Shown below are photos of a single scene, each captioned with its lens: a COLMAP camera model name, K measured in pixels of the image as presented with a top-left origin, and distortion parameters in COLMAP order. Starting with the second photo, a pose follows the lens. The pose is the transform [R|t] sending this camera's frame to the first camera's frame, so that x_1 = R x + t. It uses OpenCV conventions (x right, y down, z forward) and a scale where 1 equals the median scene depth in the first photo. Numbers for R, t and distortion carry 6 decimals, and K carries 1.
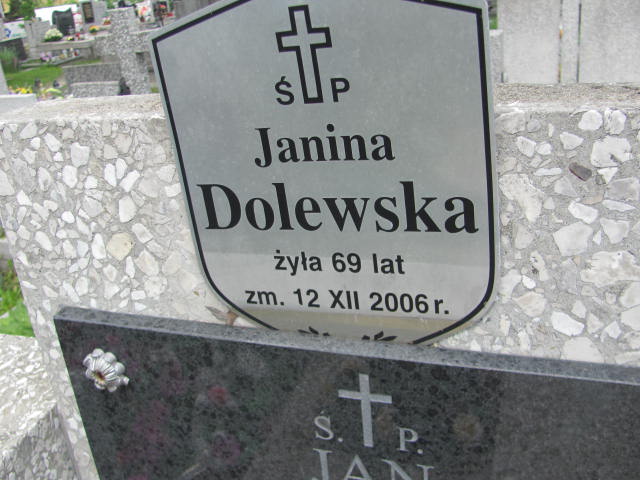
lens RADIAL K [[670.5, 0, 320.0], [0, 670.5, 240.0], [0, 0, 1]] dist [-0.236804, 0.274973]
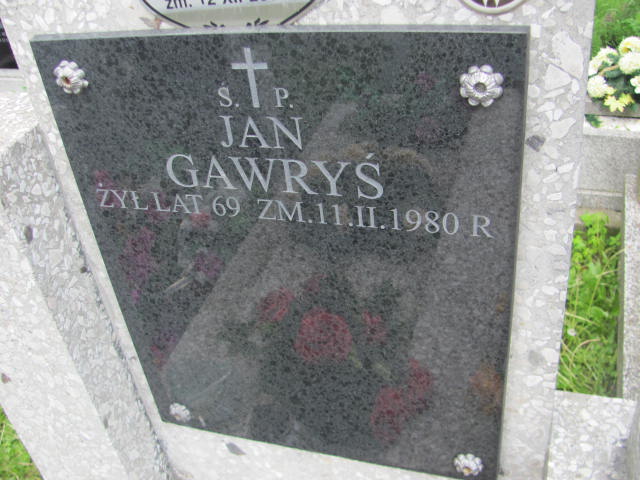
lens RADIAL K [[670.5, 0, 320.0], [0, 670.5, 240.0], [0, 0, 1]] dist [-0.236804, 0.274973]
pose [[0.999500, -0.031521, 0.002428, 0.188207], [0.030435, 0.980152, 0.195899, 0.305937], [-0.008555, -0.195727, 0.980621, -0.416949]]
